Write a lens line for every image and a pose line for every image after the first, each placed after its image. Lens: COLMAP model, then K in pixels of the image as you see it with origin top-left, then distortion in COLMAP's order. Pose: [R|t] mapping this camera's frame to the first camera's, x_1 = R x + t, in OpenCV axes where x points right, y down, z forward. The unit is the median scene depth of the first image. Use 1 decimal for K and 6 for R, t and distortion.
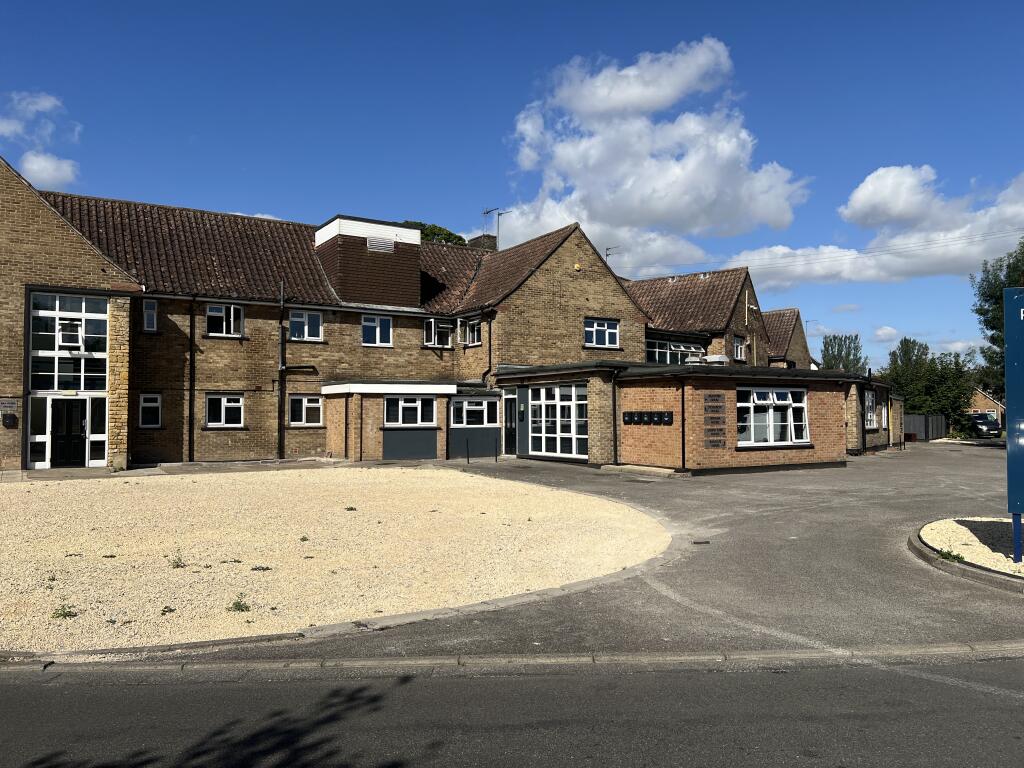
lens RADIAL K [[766.9, 0, 518.8], [0, 766.9, 384.1], [0, 0, 1]] dist [0.046495, -0.041276]
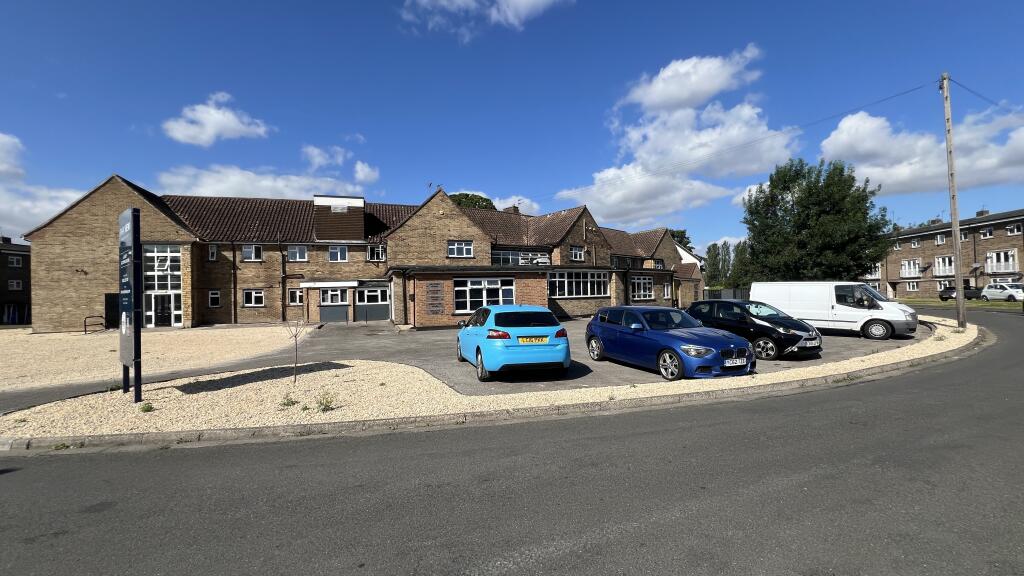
lens RADIAL K [[410.6, 0, 508.5], [0, 410.6, 289.5], [0, 0, 1]] dist [-0.000635, -0.000108]
pose [[0.967398, -0.026488, -0.251874, 0.528812], [0.033345, 0.999179, 0.022995, 0.009741], [0.251058, -0.030644, 0.967487, 0.134479]]
